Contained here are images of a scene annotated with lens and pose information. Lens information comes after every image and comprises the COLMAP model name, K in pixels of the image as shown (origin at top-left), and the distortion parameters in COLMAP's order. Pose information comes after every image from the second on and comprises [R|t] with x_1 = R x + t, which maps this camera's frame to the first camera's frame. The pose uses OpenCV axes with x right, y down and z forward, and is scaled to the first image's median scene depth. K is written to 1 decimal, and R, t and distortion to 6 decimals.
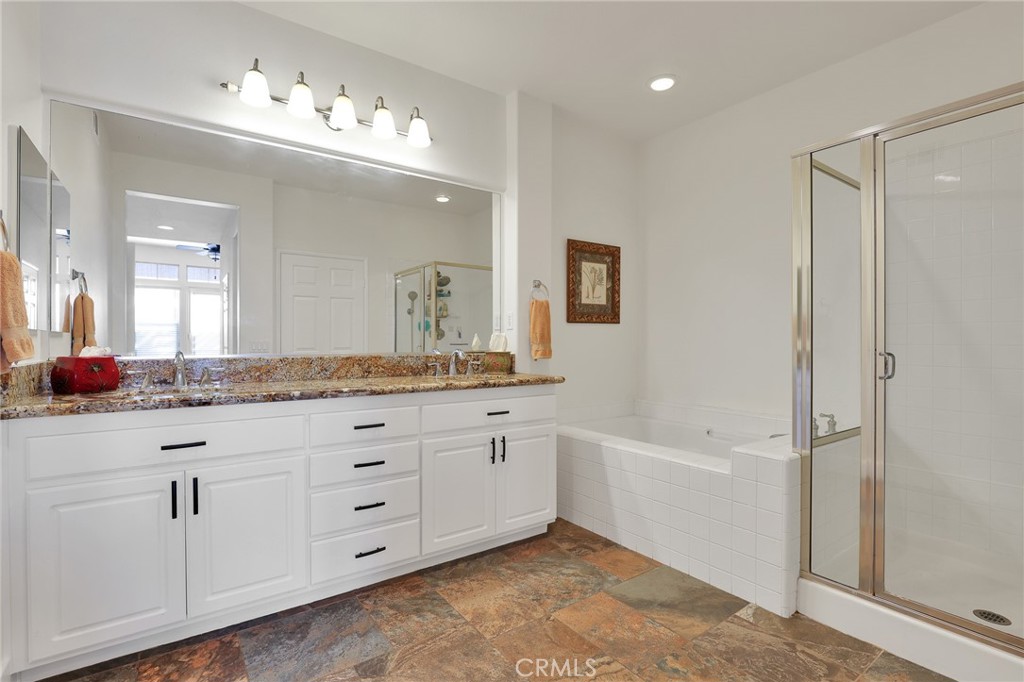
lens RADIAL K [[475.6, 0, 520.5], [0, 475.6, 339.7], [0, 0, 1]] dist [-0.015682, 0.000773]
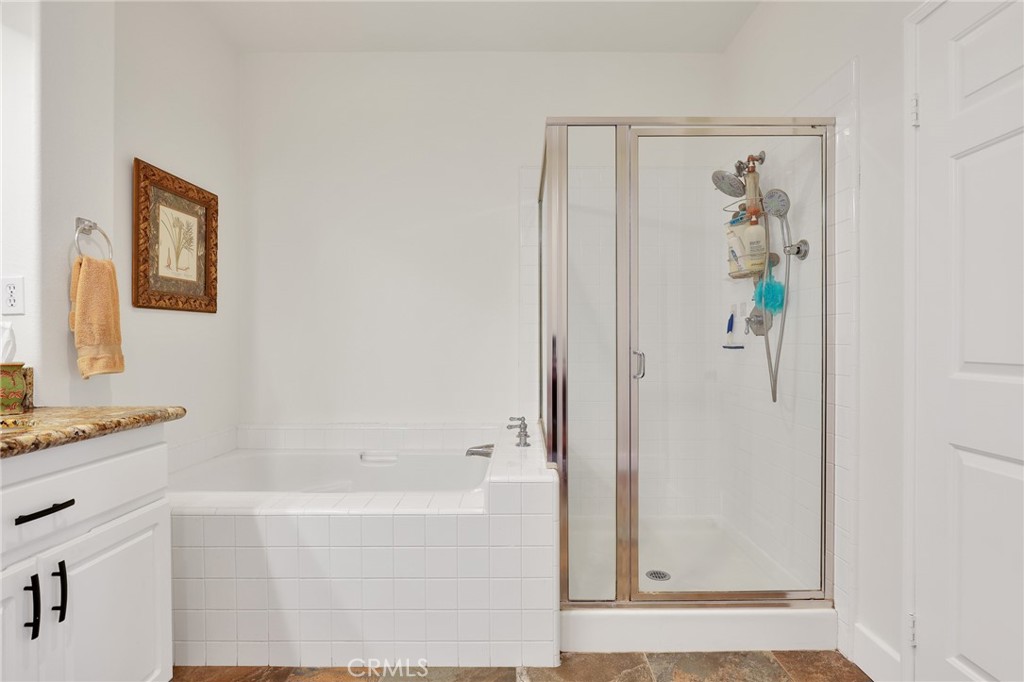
lens RADIAL K [[502.5, 0, 519.8], [0, 502.5, 341.8], [0, 0, 1]] dist [-0.017141, 0.007318]
pose [[0.591055, -0.002870, 0.806627, -0.123596], [-0.001263, 0.999989, 0.004483, 0.002395], [-0.806631, -0.003669, 0.591044, 0.325662]]
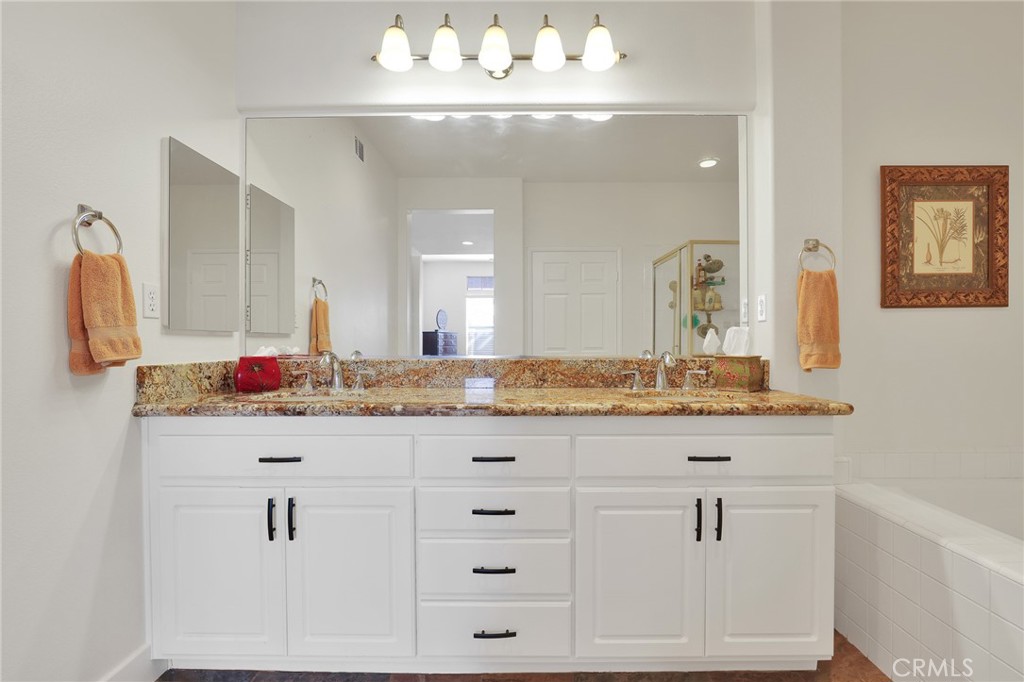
lens RADIAL K [[475.6, 0, 520.5], [0, 475.6, 339.7], [0, 0, 1]] dist [-0.015682, 0.000773]
pose [[0.807055, -0.004755, -0.590457, 0.093665], [0.005334, 0.999985, -0.000761, 0.002114], [0.590452, -0.002535, 0.807068, 0.299935]]
